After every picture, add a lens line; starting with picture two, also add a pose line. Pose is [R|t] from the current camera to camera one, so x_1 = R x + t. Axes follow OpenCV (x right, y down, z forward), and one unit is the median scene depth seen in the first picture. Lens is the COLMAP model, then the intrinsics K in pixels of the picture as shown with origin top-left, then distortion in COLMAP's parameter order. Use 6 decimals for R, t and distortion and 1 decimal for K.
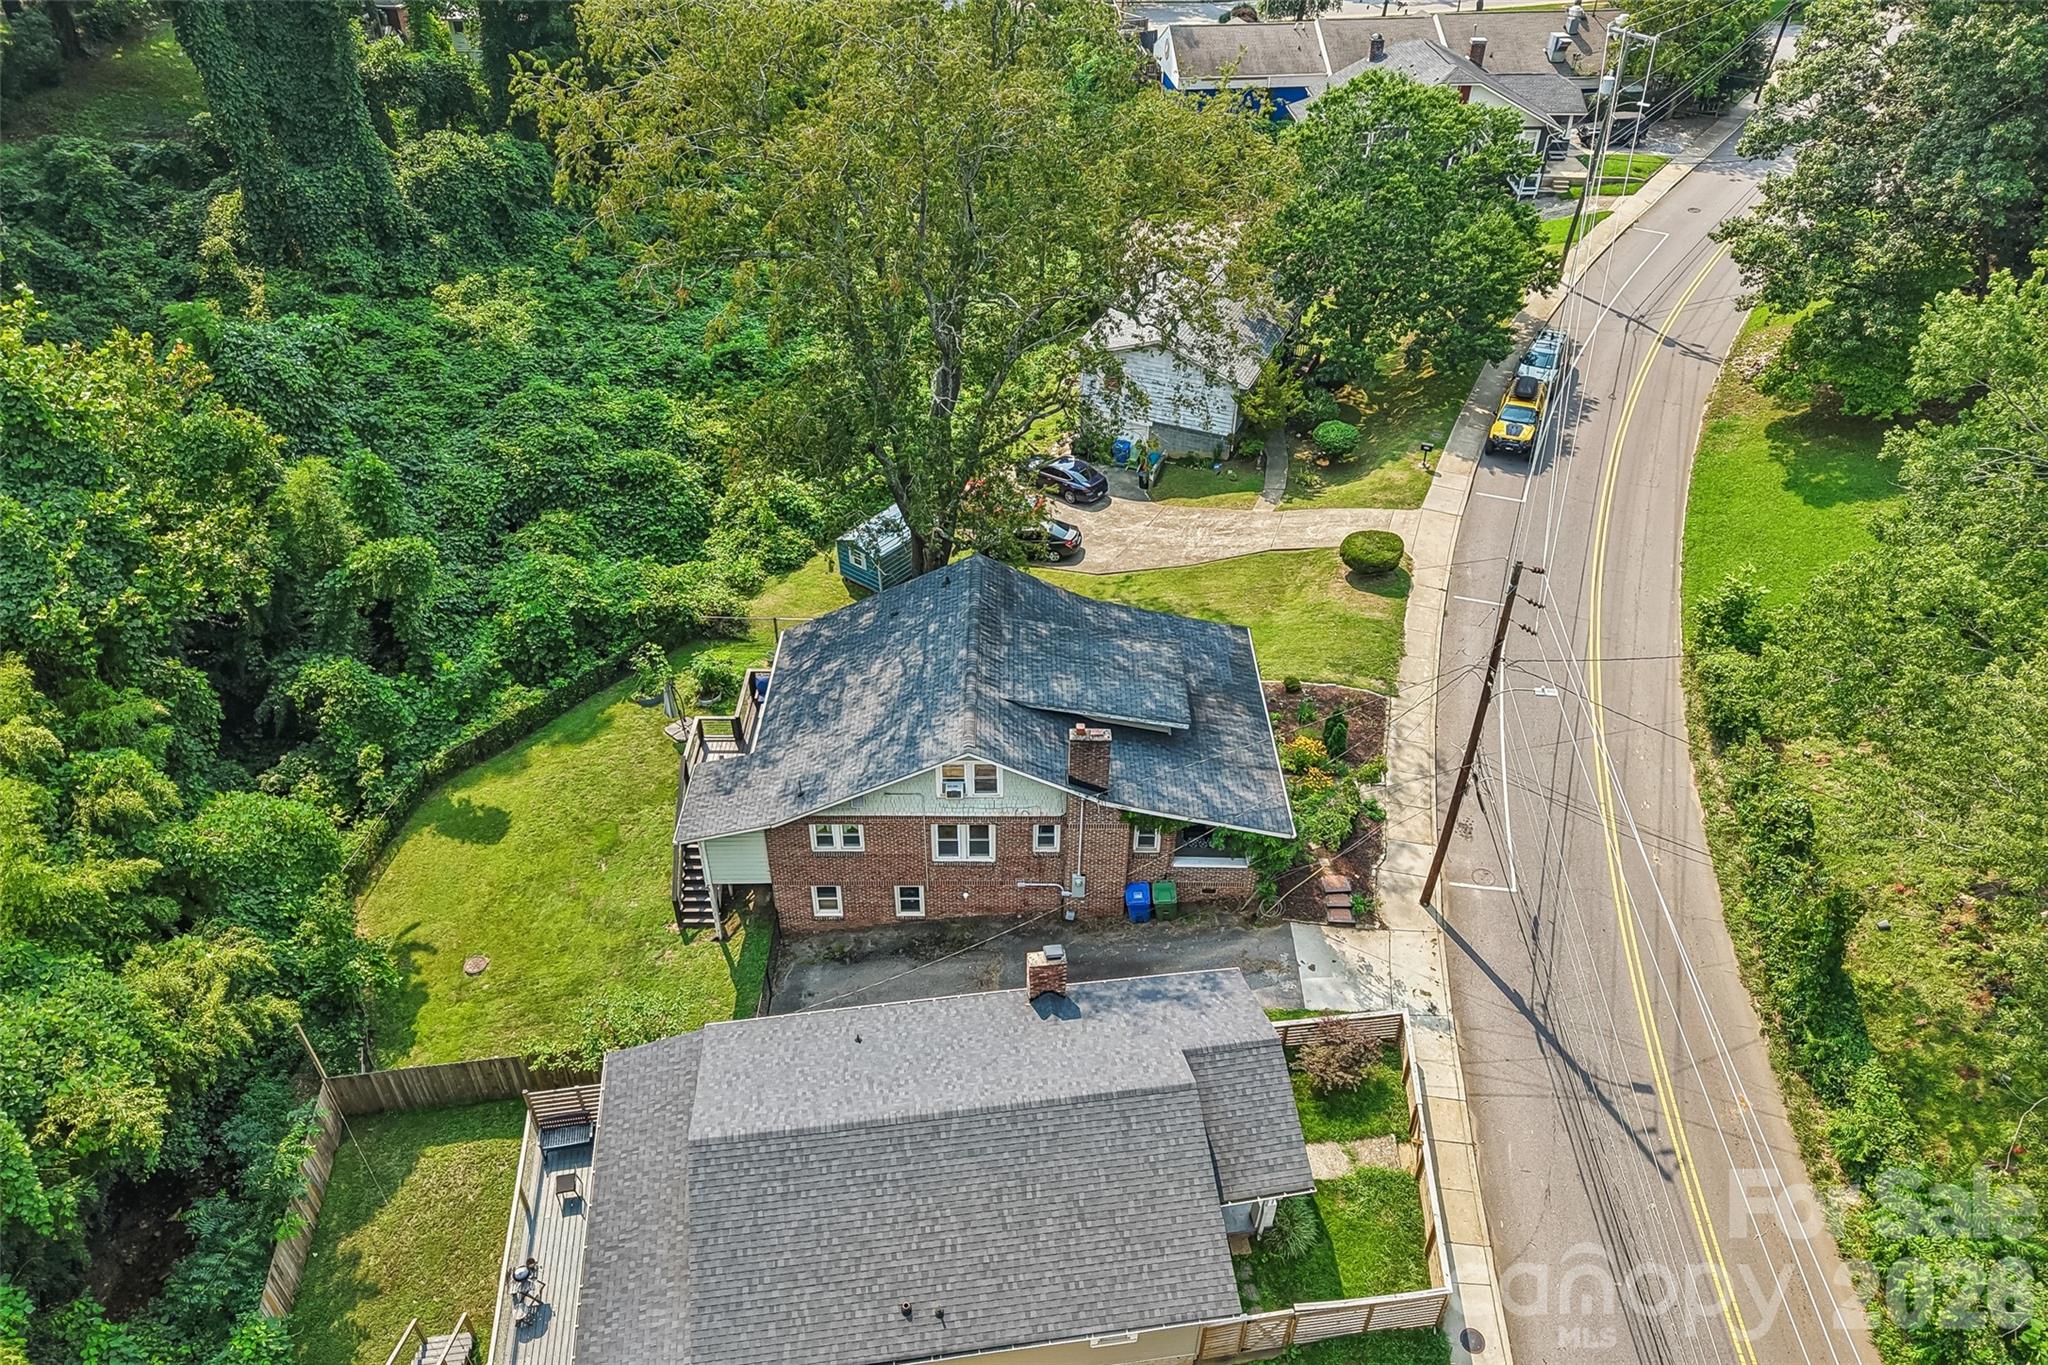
lens RADIAL K [[1421.9, 0, 1024.0], [0, 1421.9, 682.5], [0, 0, 1]] dist [0.011756, 0.003035]
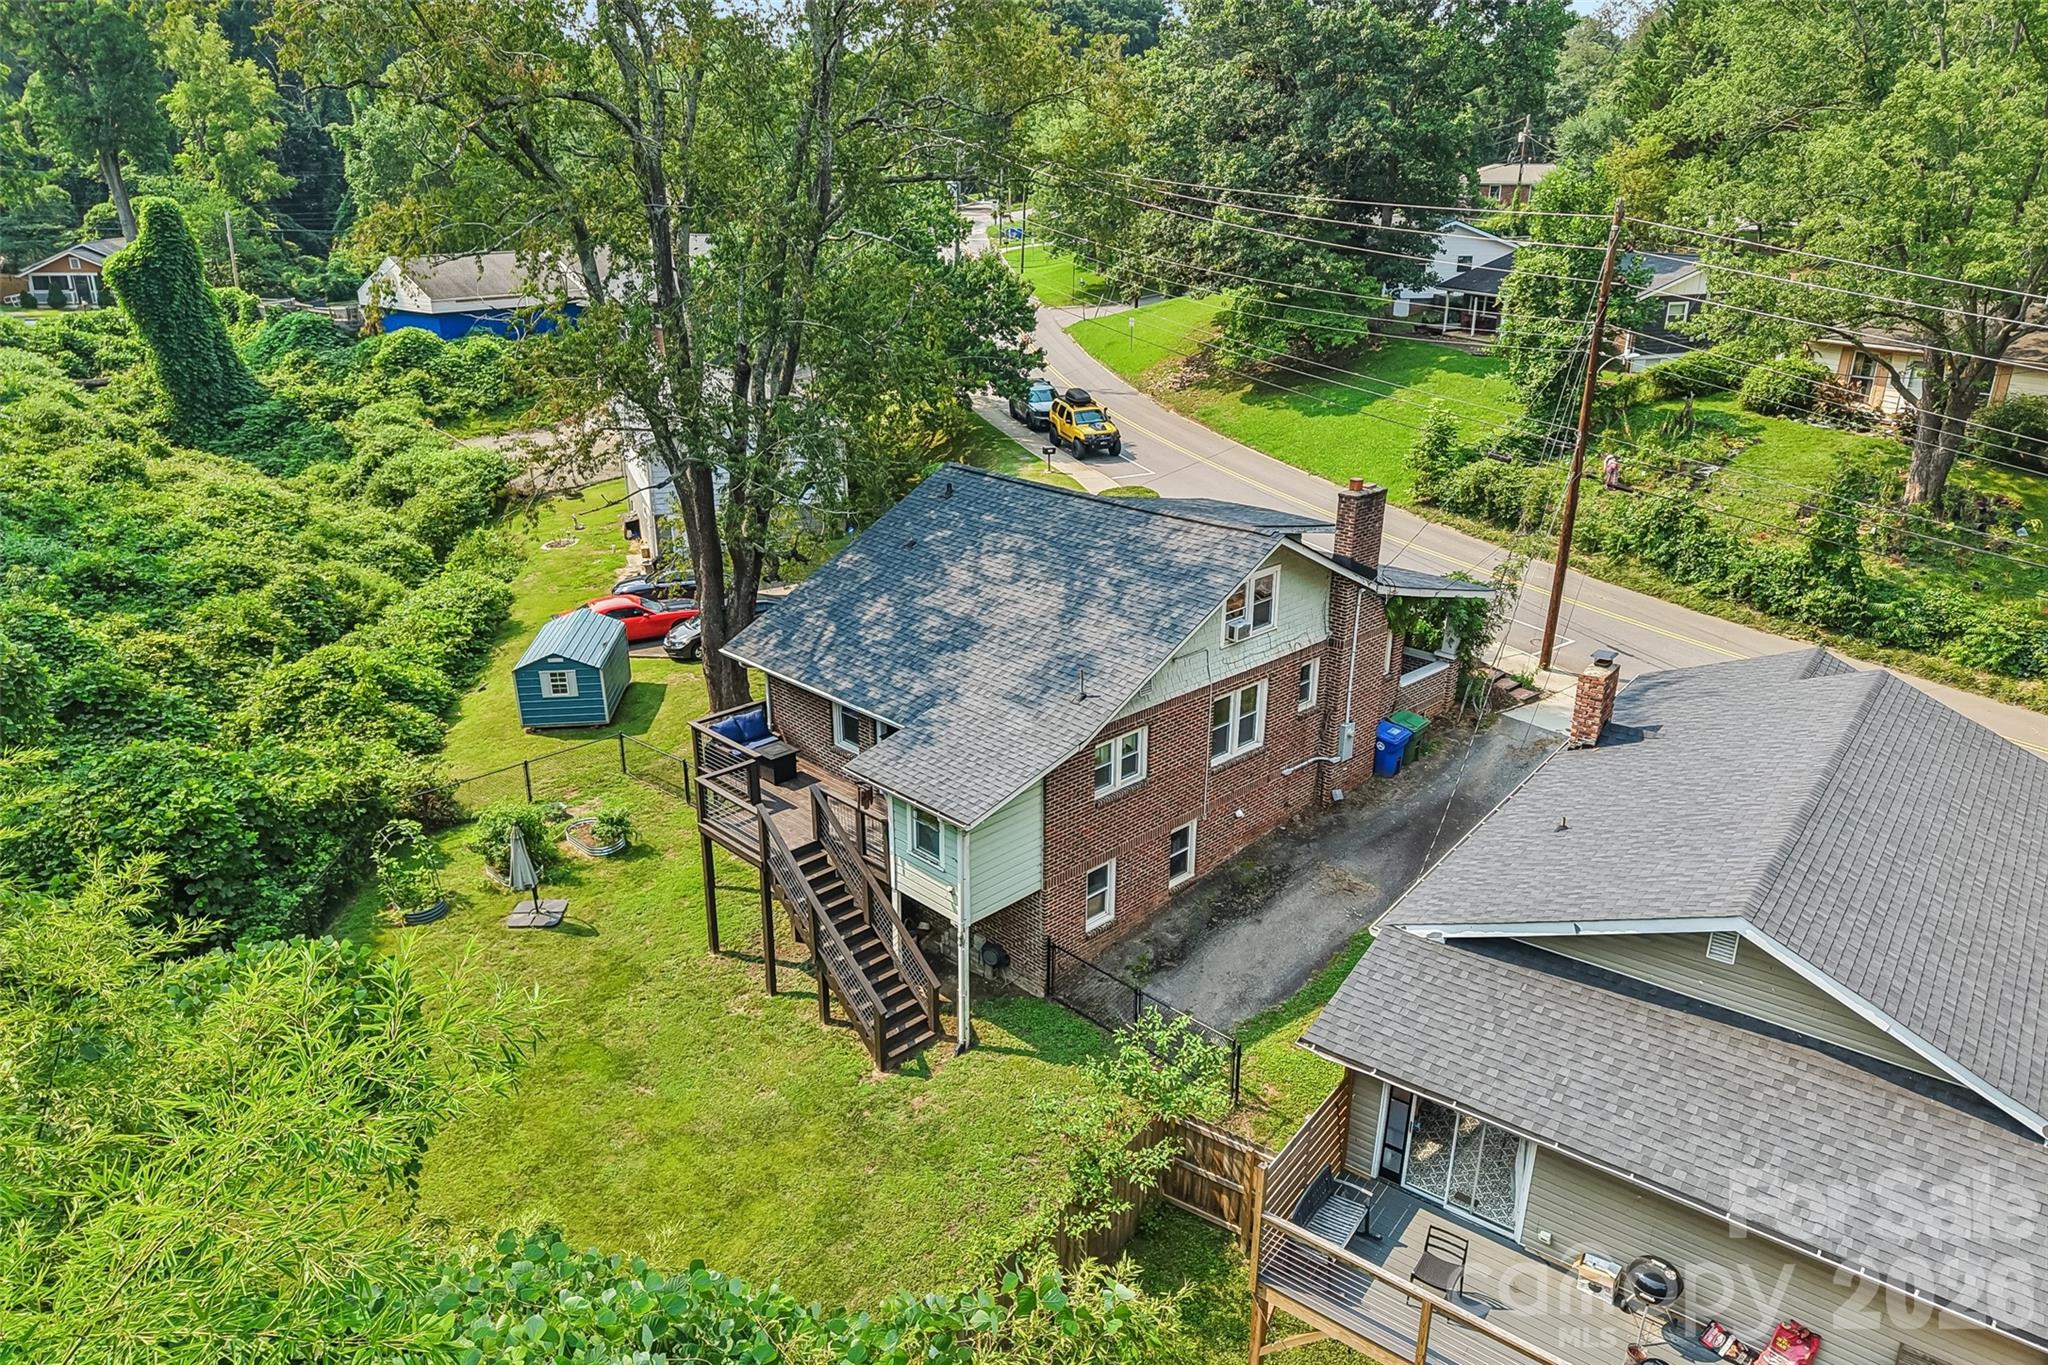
lens RADIAL K [[1421.9, 0, 1024.0], [0, 1421.9, 682.5], [0, 0, 1]] dist [0.011756, 0.003035]
pose [[0.707215, -0.239373, 0.665242, -0.584870], [0.432361, 0.890912, -0.139065, 0.146938], [-0.559384, 0.385974, 0.733562, 0.527824]]
